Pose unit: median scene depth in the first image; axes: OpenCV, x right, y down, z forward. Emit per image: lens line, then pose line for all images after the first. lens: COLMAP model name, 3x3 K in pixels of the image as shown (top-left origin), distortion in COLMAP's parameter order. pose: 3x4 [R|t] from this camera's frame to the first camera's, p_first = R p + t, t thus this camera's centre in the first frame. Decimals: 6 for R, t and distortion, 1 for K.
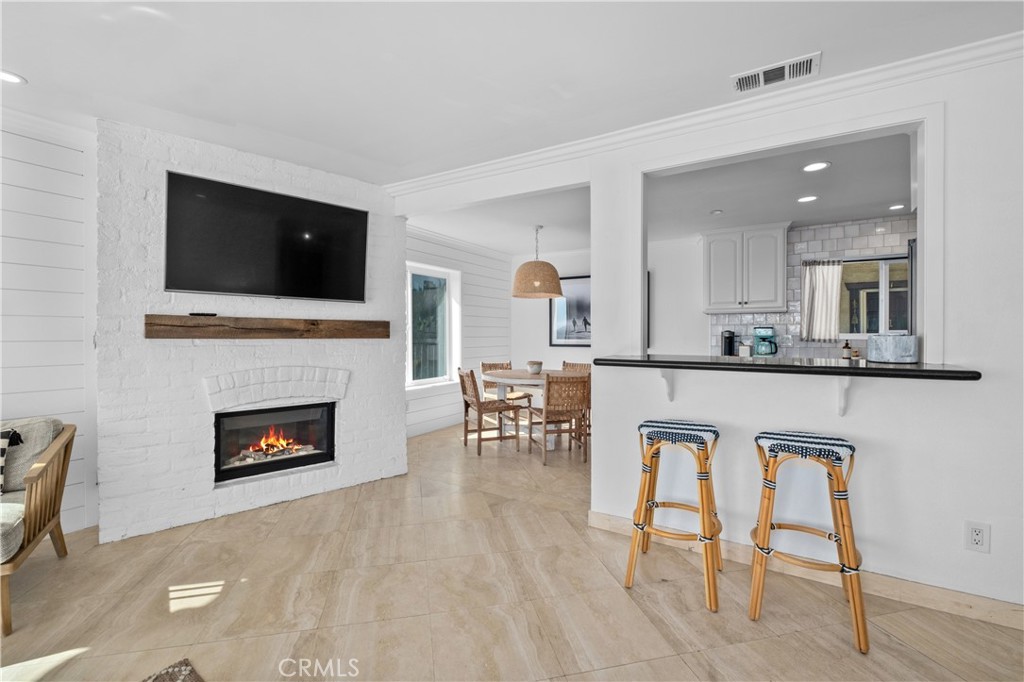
lens RADIAL K [[441.4, 0, 515.1], [0, 441.4, 334.1], [0, 0, 1]] dist [-0.001116, -0.001709]
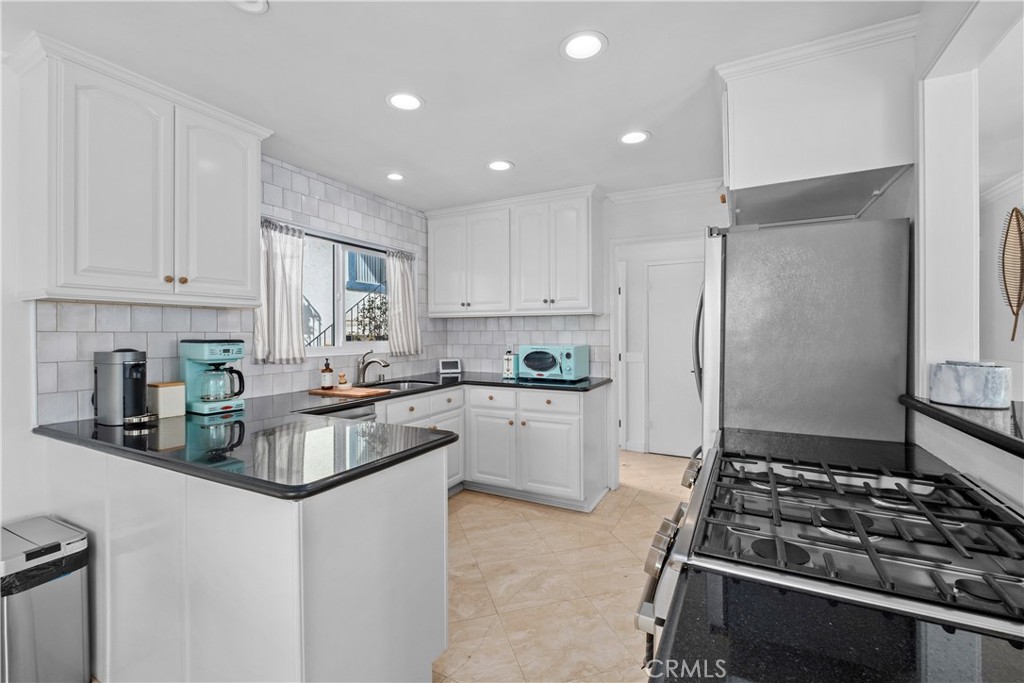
lens RADIAL K [[441.4, 0, 514.2], [0, 441.4, 337.4], [0, 0, 1]] dist [-0.001116, -0.001709]
pose [[-0.061216, -0.008921, 0.998085, 0.135725], [0.004320, 0.999948, 0.009203, -0.029296], [-0.998115, 0.004875, -0.061175, 1.037898]]
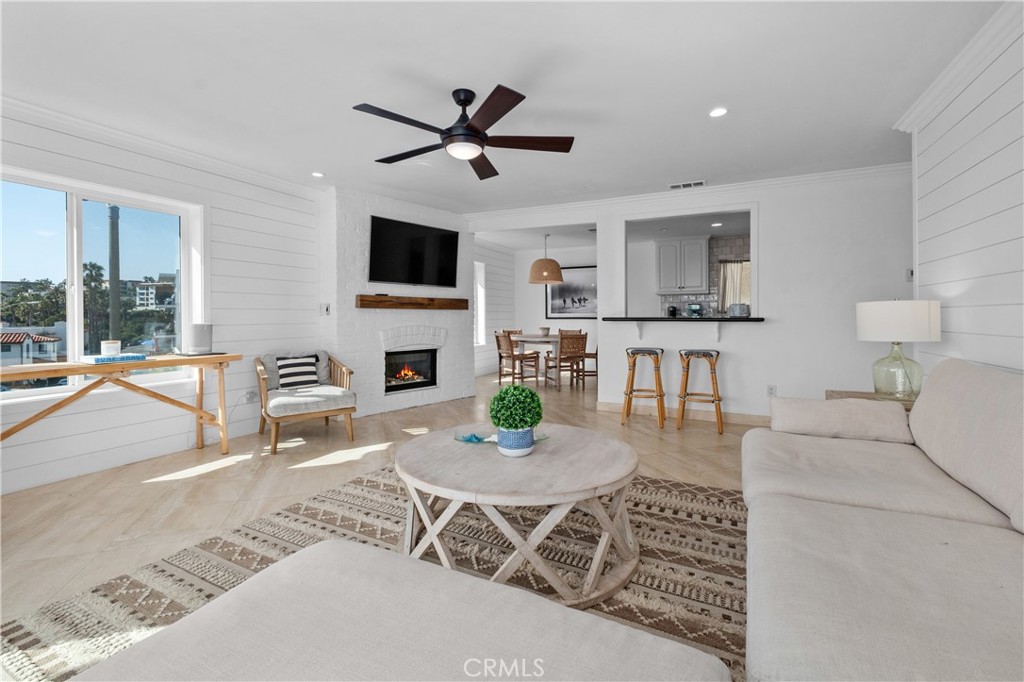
lens RADIAL K [[441.4, 0, 518.3], [0, 441.4, 316.2], [0, 0, 1]] dist [-0.001116, -0.001709]
pose [[0.994749, -0.004748, 0.102231, -0.275646], [0.004620, 0.999988, 0.001496, 0.032182], [-0.102236, -0.001016, 0.994760, -0.636438]]
